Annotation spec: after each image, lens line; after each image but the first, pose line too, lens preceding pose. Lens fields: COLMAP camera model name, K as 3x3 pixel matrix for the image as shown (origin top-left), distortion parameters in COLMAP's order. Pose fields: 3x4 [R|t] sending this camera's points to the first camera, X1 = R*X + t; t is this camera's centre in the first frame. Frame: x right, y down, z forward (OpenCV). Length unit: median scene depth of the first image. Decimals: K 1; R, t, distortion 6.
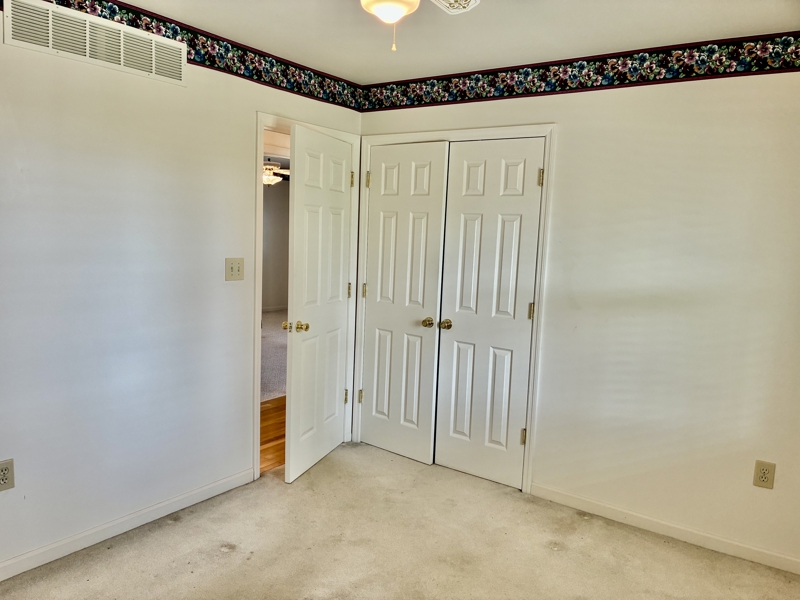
lens RADIAL K [[604.7, 0, 402.2], [0, 604.7, 299.8], [0, 0, 1]] dist [0.060632, -0.071854]
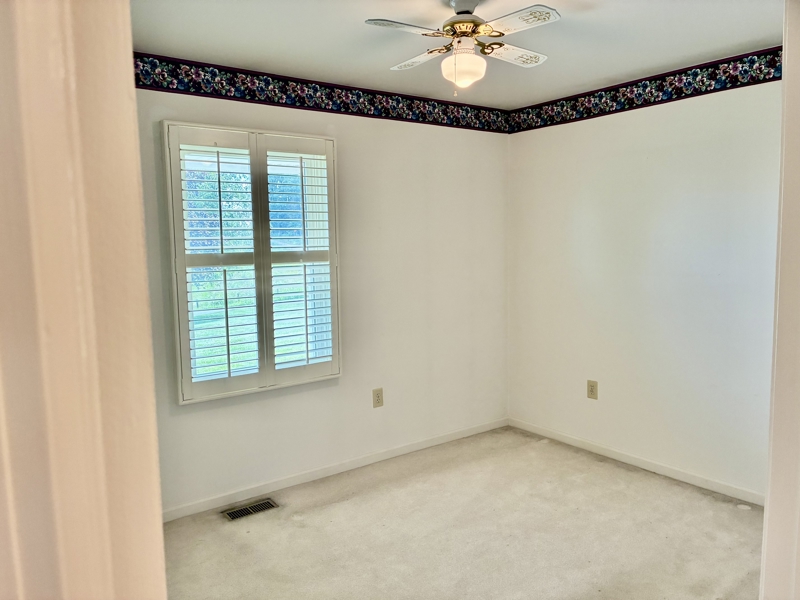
lens RADIAL K [[600.3, 0, 400.9], [0, 600.3, 302.9], [0, 0, 1]] dist [0.034692, -0.077173]
pose [[0.902709, 0.013172, -0.430050, 0.283325], [-0.014545, 0.999894, 0.000094, 0.029884], [0.430006, 0.006170, 0.902805, -0.179583]]
